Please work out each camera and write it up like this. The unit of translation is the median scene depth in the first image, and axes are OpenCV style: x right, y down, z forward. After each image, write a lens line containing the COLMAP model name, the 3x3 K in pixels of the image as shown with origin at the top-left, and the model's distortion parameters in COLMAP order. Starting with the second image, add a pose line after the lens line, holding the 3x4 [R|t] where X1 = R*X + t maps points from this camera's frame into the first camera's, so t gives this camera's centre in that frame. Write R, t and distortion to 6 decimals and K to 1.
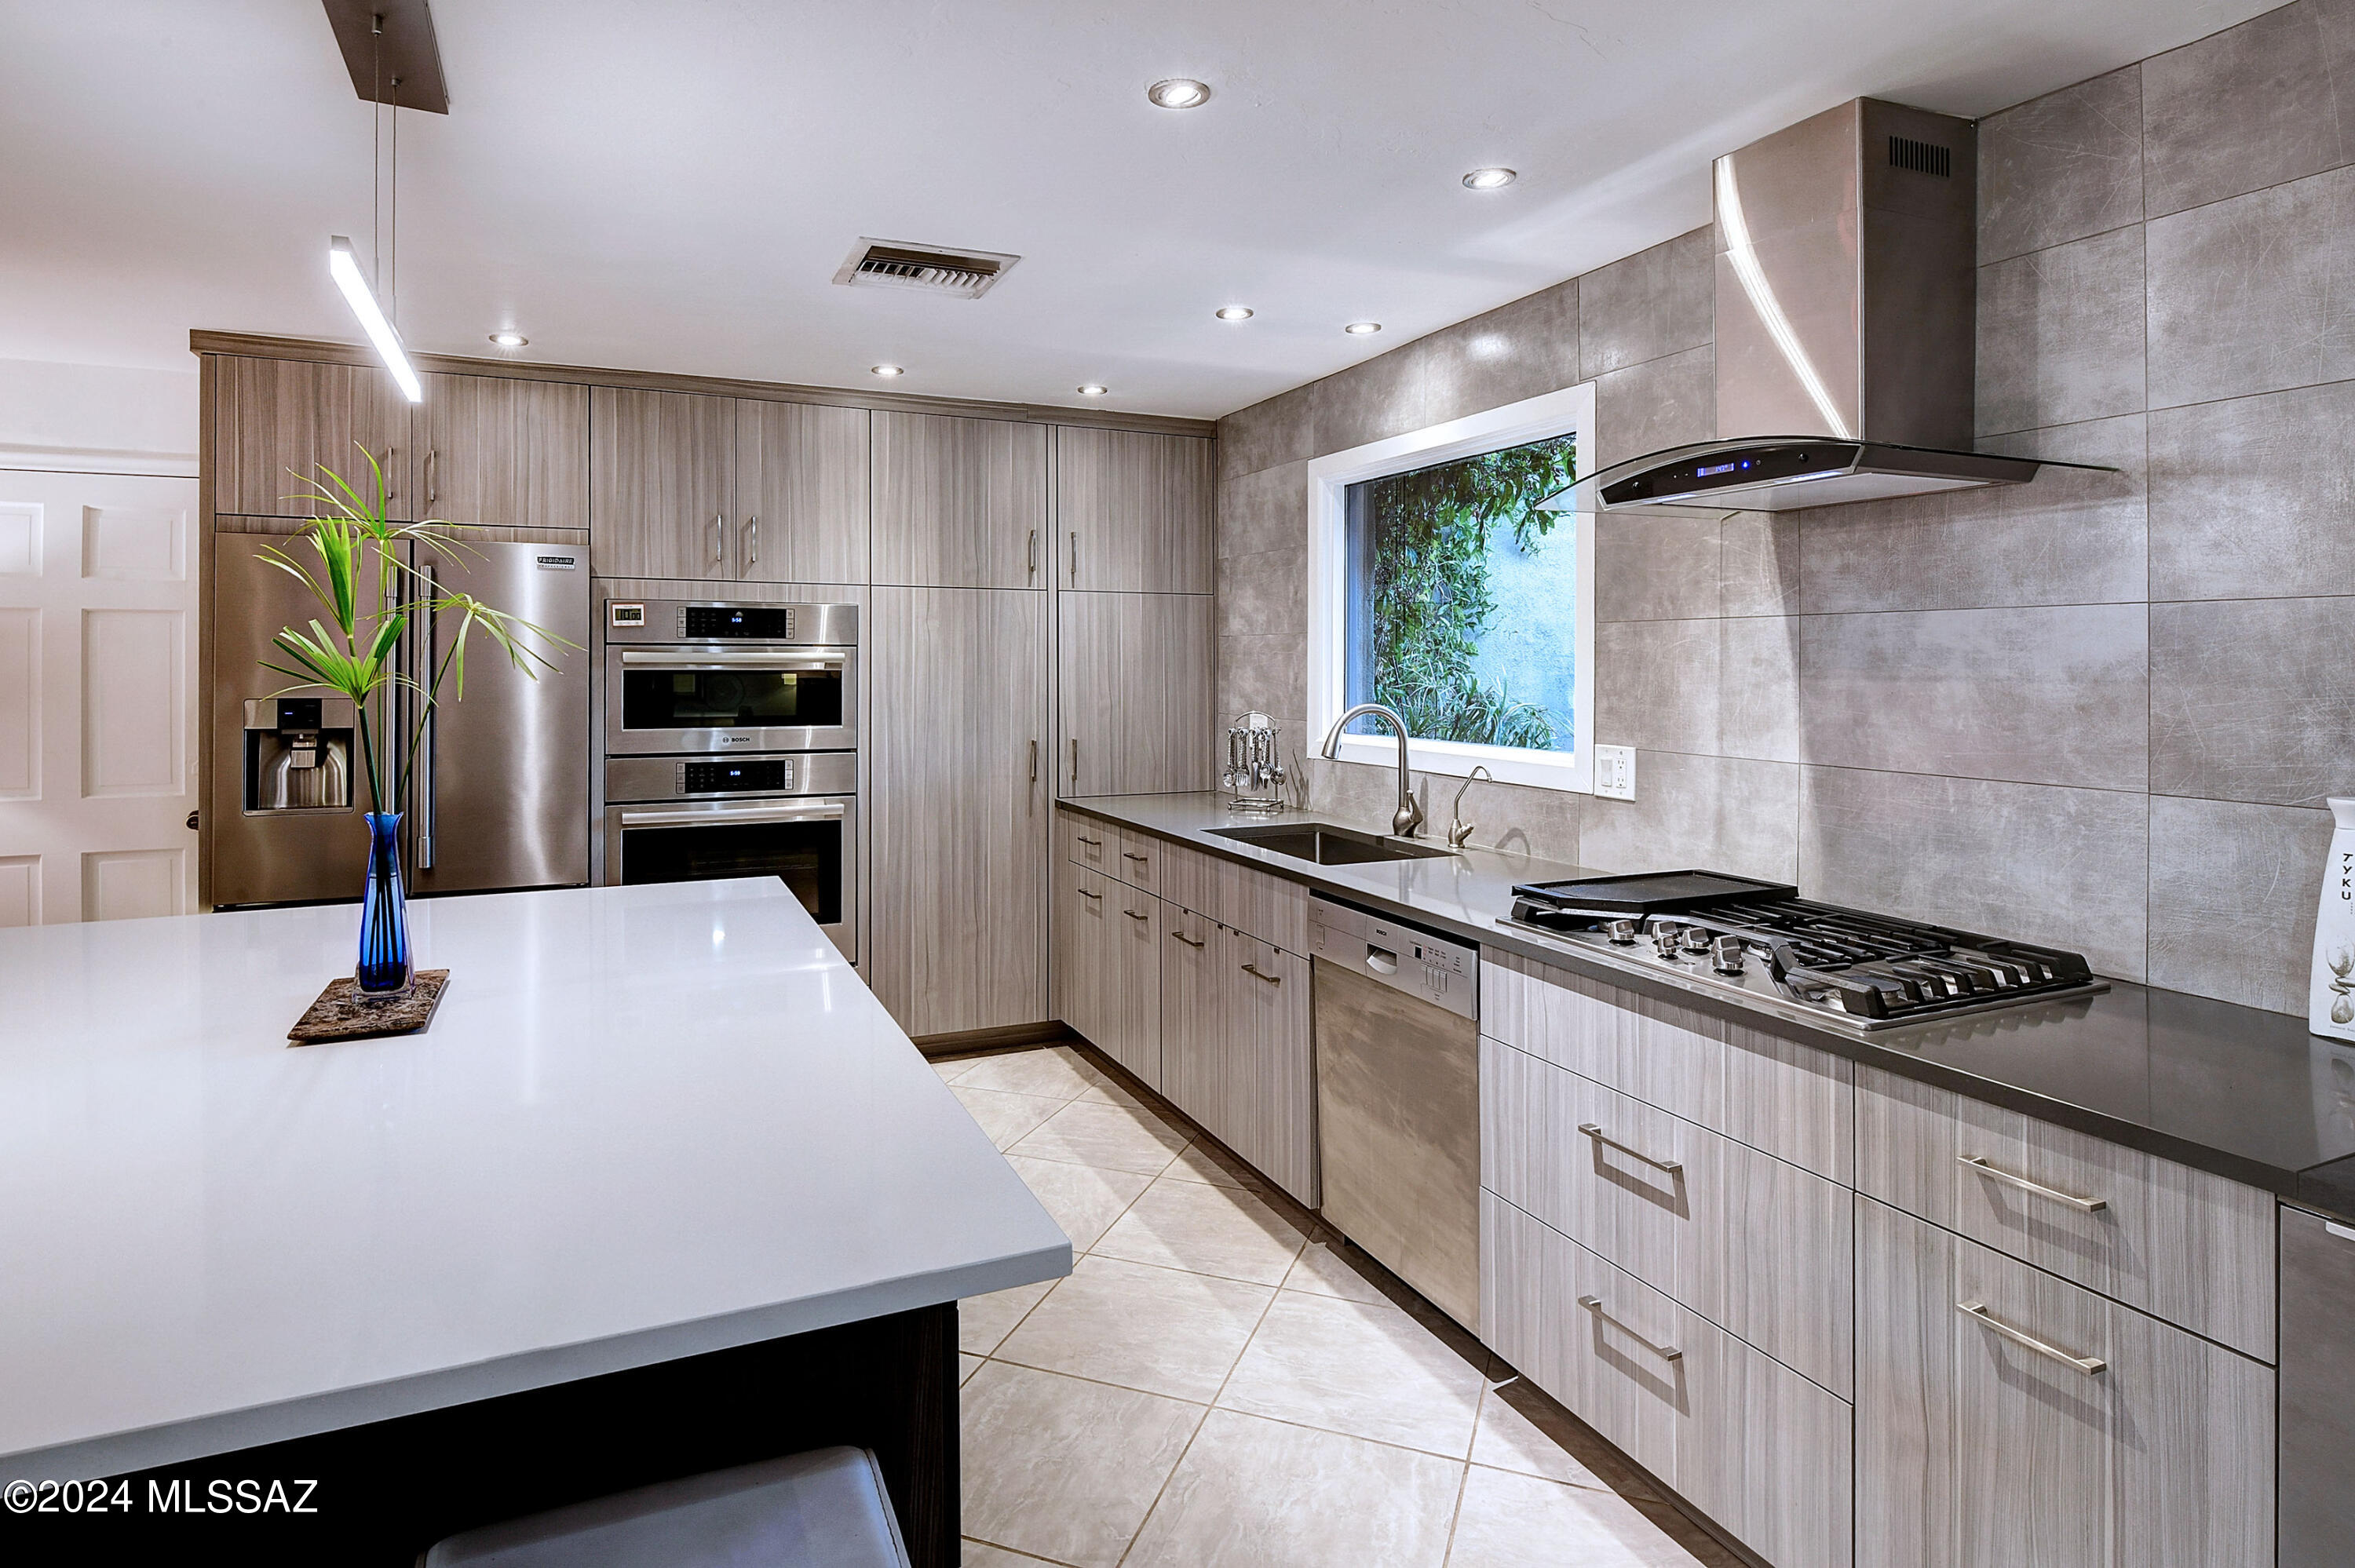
lens RADIAL K [[1261.2, 0, 1168.1], [0, 1261.2, 672.8], [0, 0, 1]] dist [-0.003597, -0.001847]
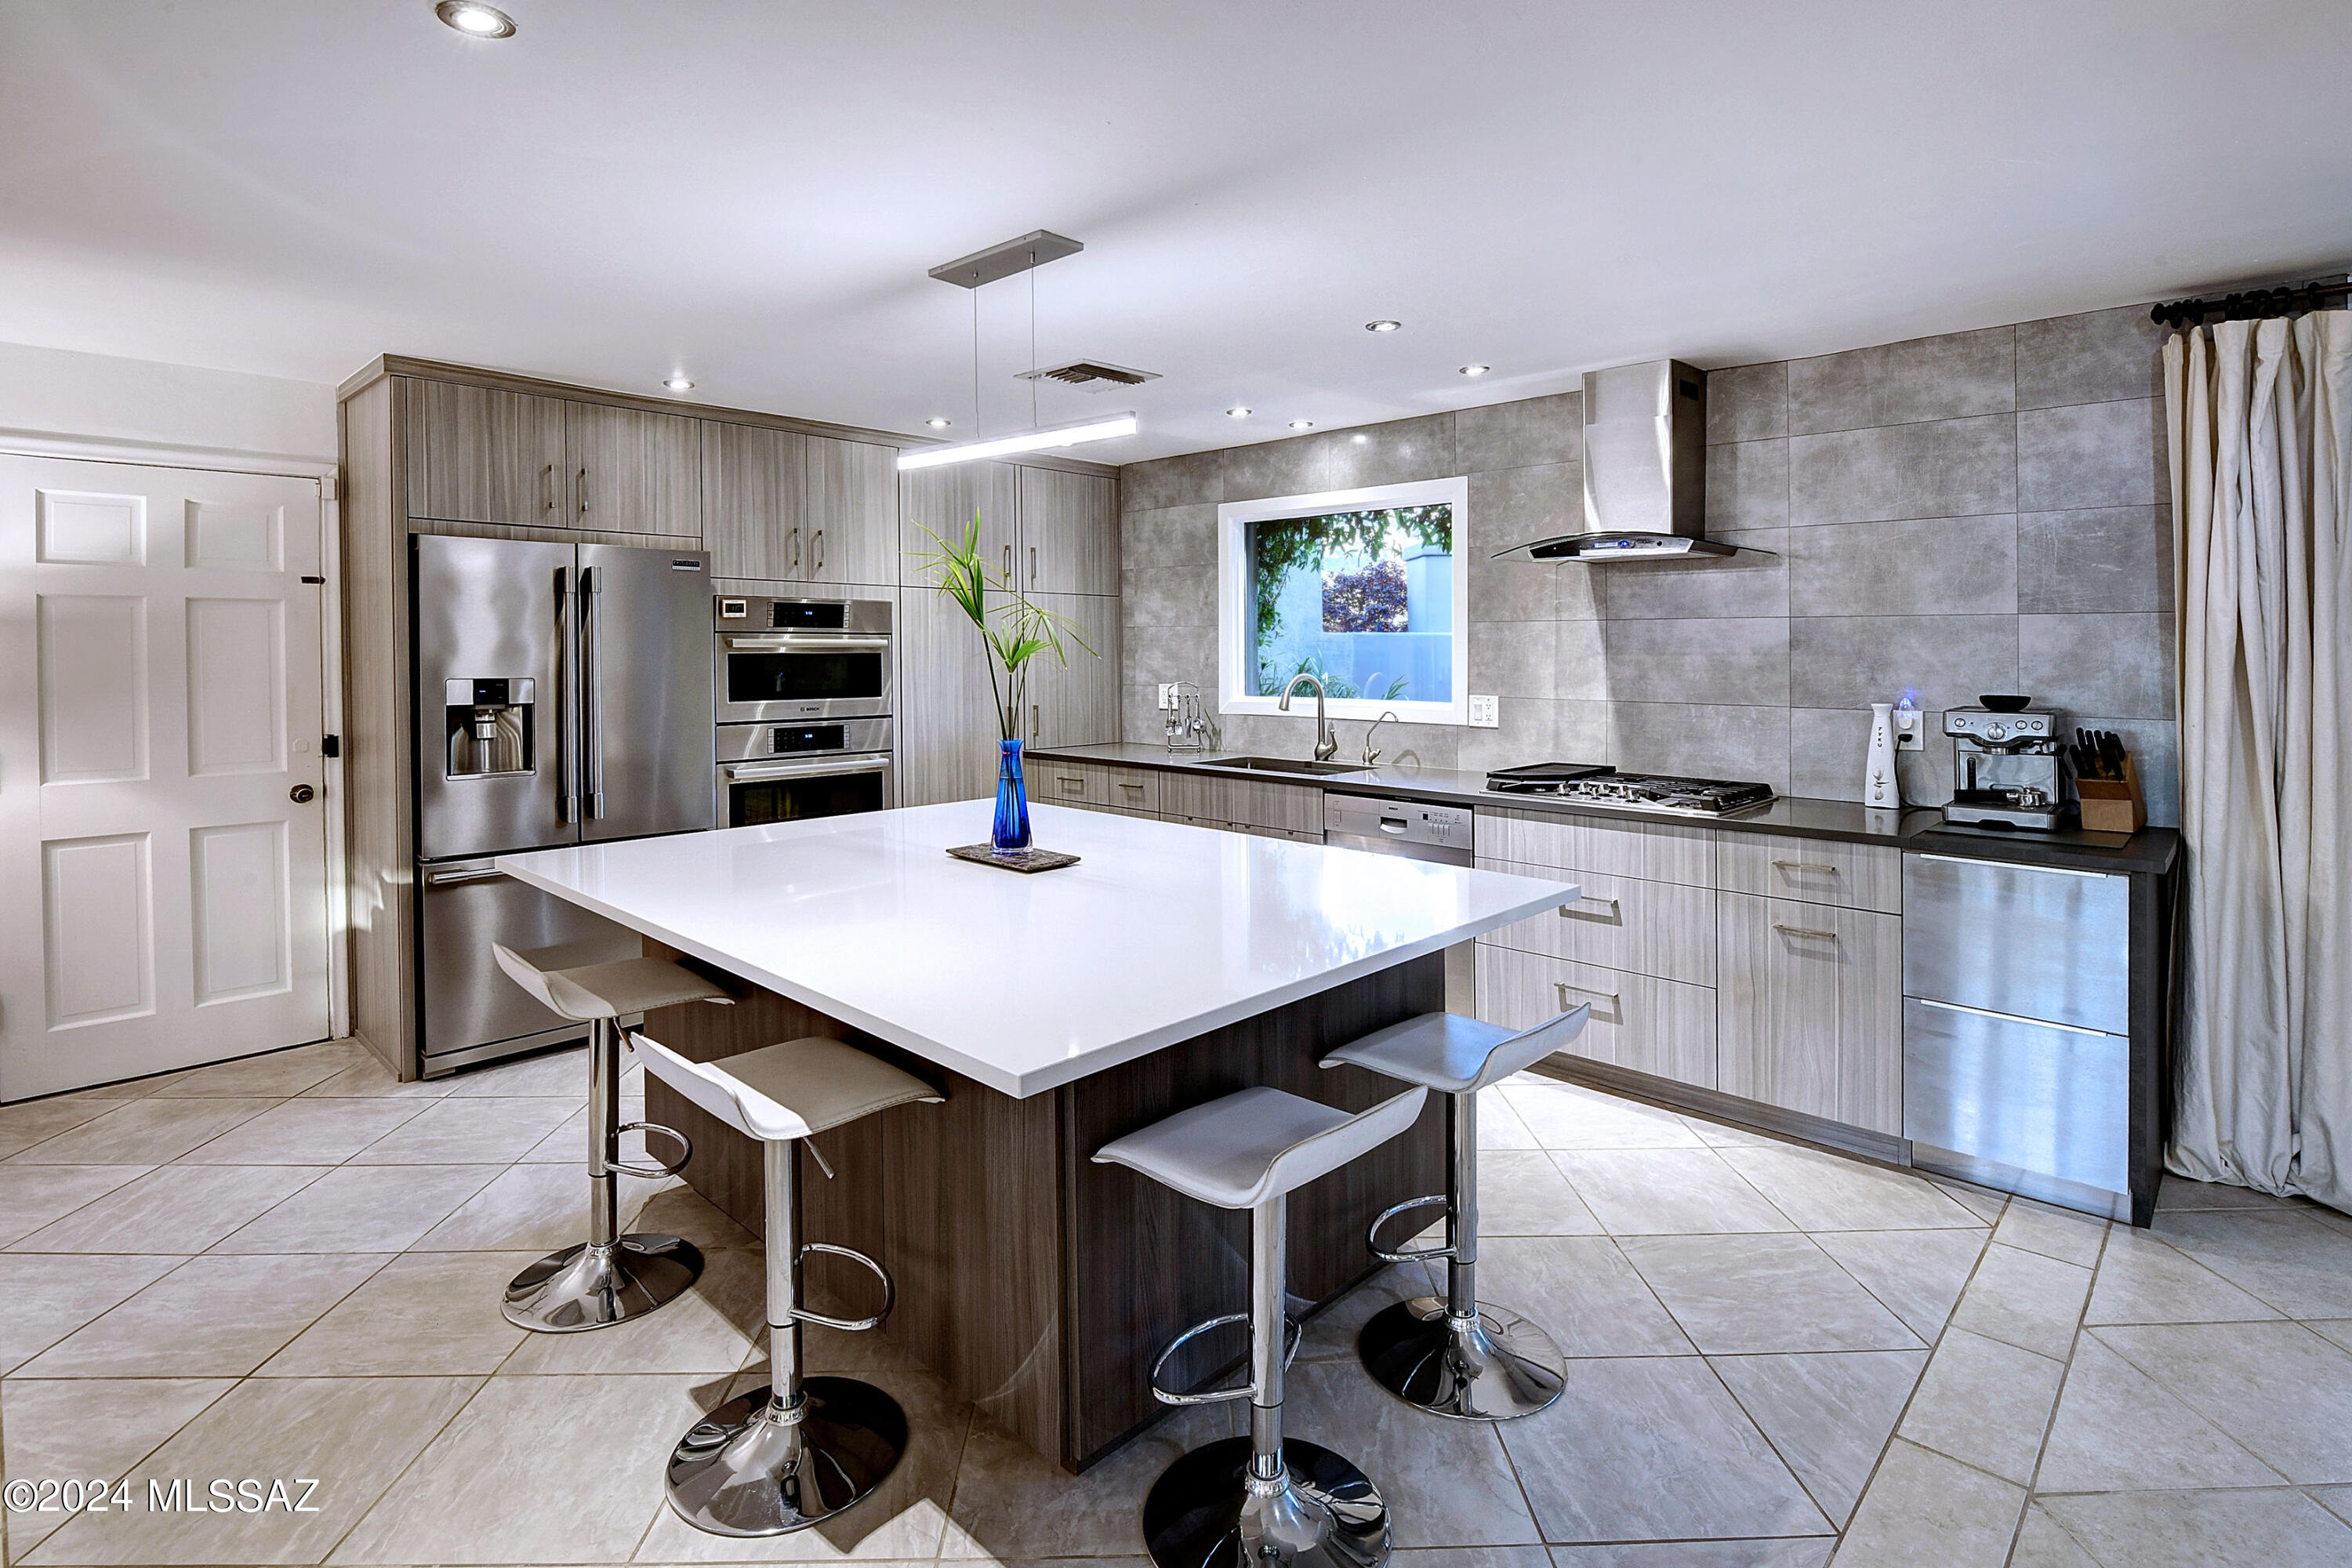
lens RADIAL K [[1175.2, 0, 1181.0], [0, 1175.2, 665.6], [0, 0, 1]] dist [-0.004875, -0.000562]
pose [[0.927038, -0.007369, 0.374896, -0.599176], [0.004720, 0.999957, 0.007983, 0.003509], [-0.374938, -0.005631, 0.927033, -0.295052]]
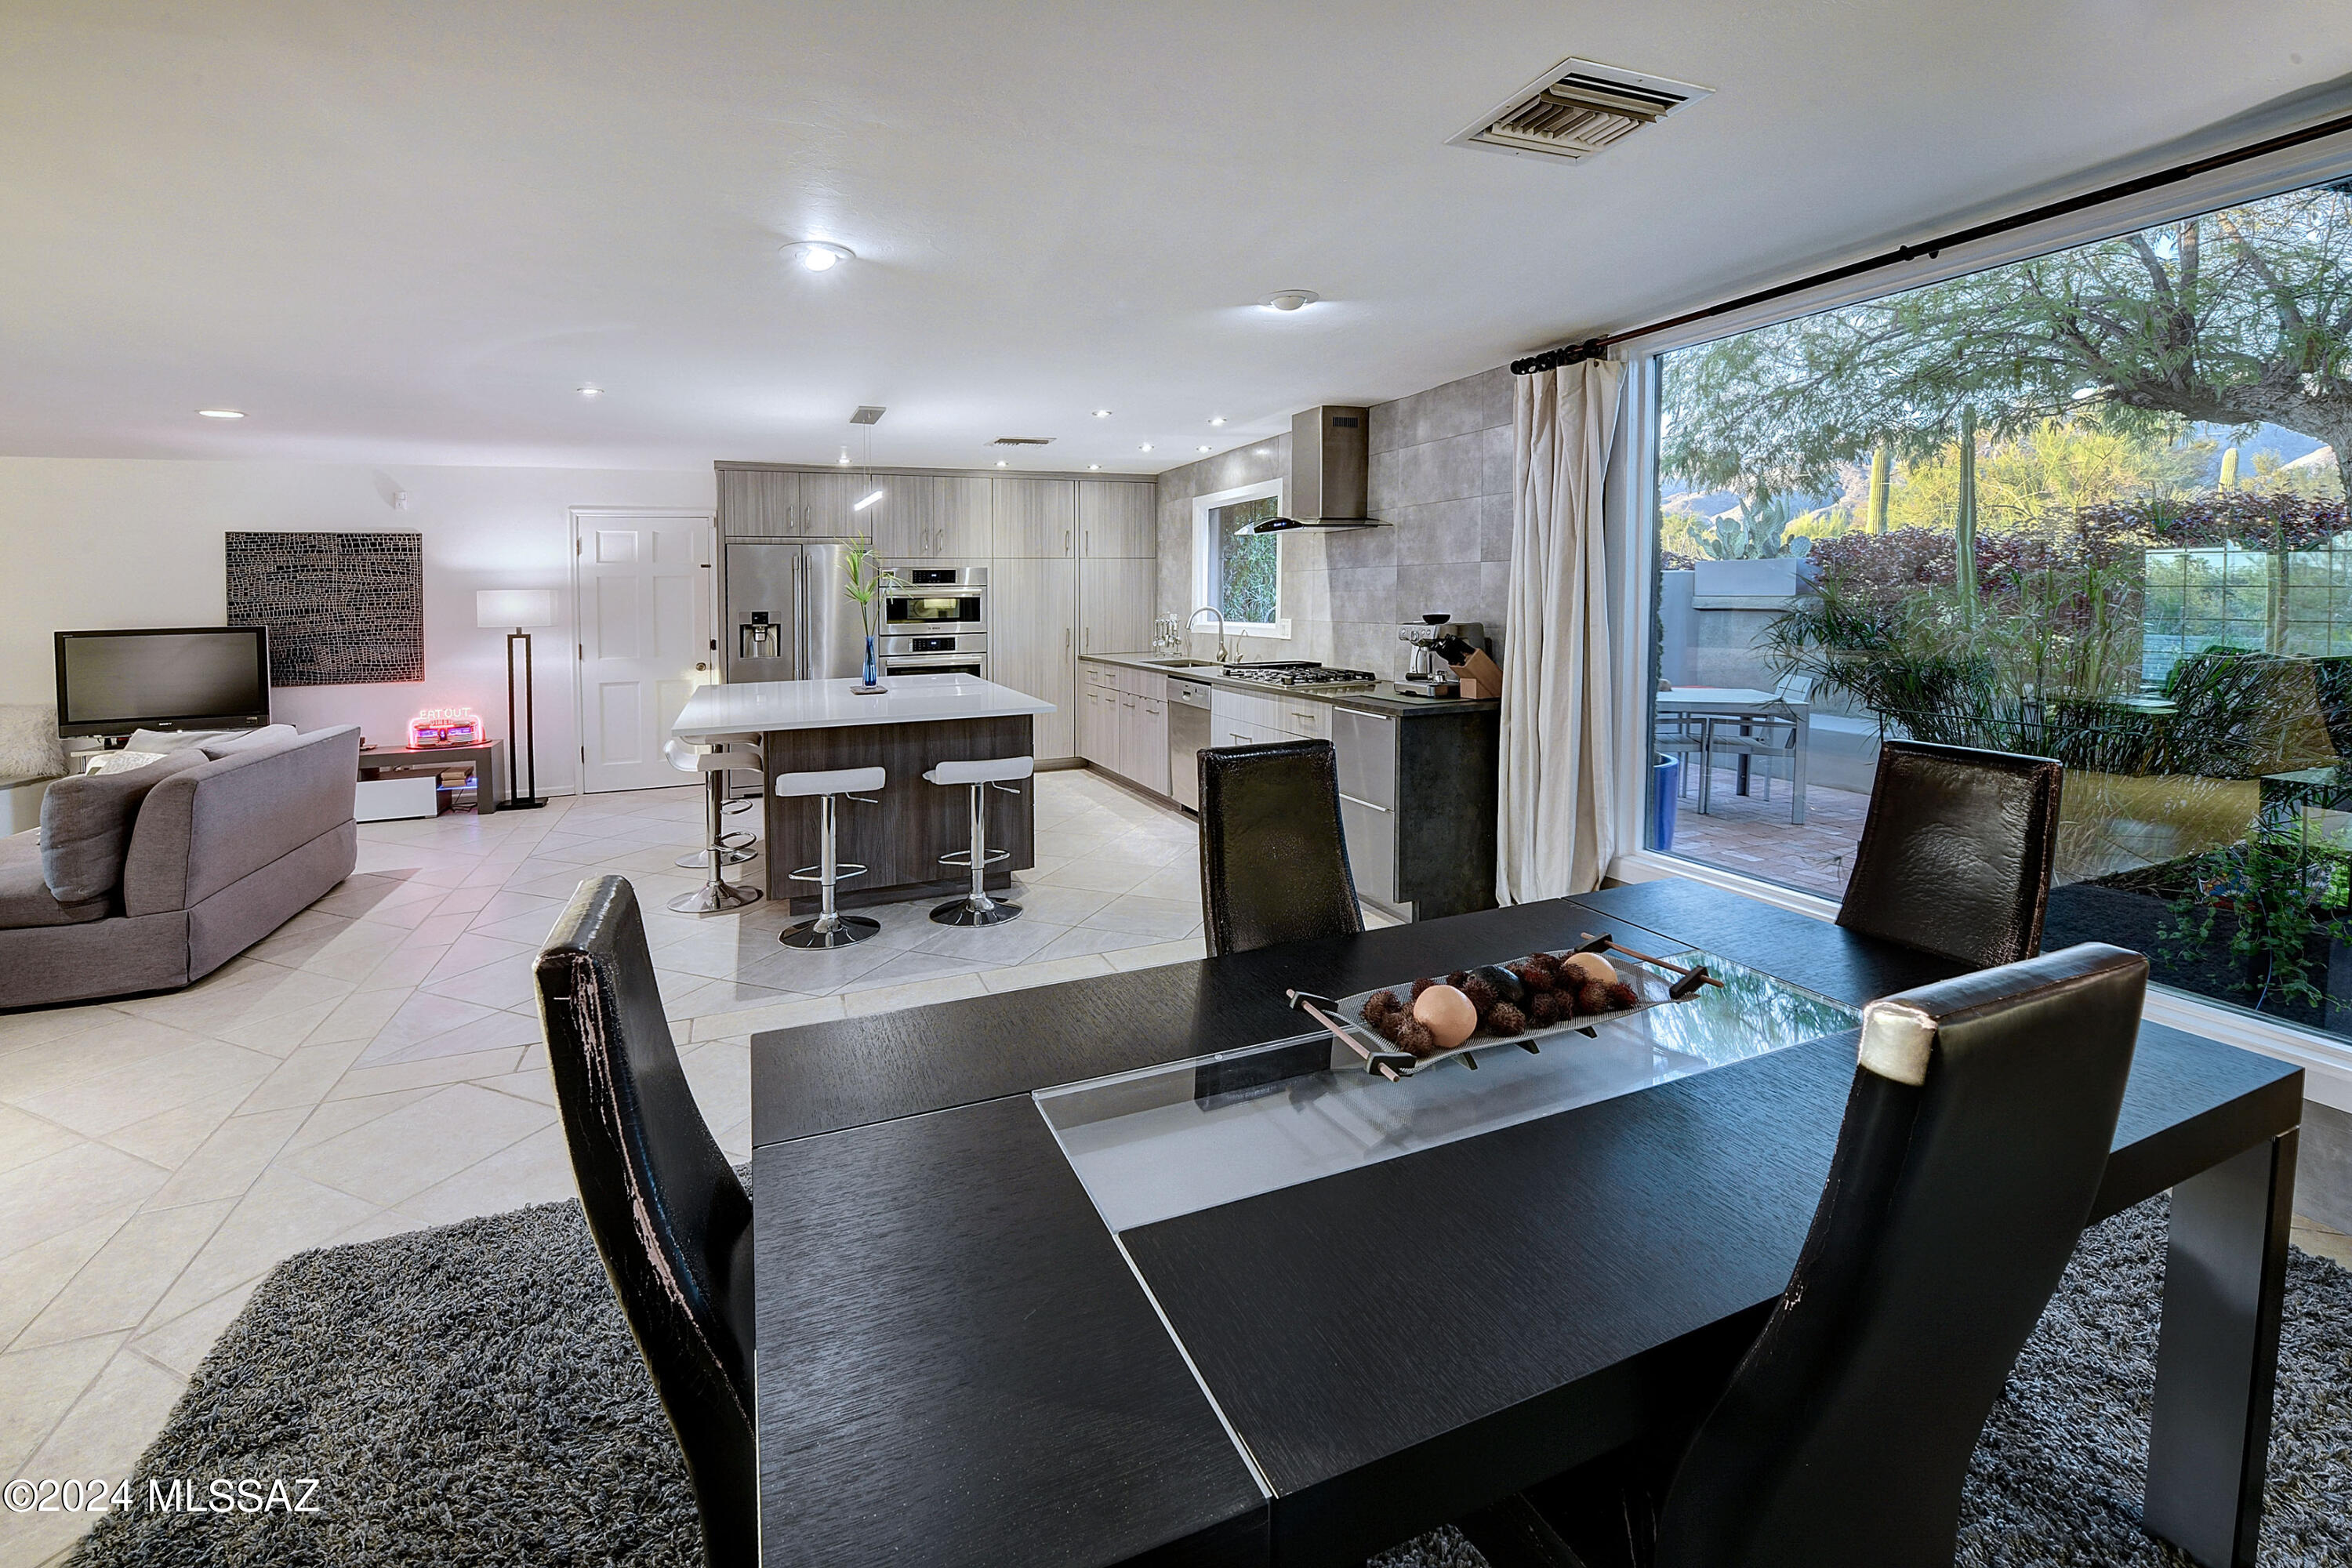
lens RADIAL K [[1011.8, 0, 1175.3], [0, 1011.8, 622.4], [0, 0, 1]] dist [-0.018906, -0.000564]
pose [[0.999592, -0.015983, -0.023658, 0.172636], [0.016428, 0.999689, 0.018738, 0.021225], [0.023351, -0.019119, 0.999544, -1.083181]]
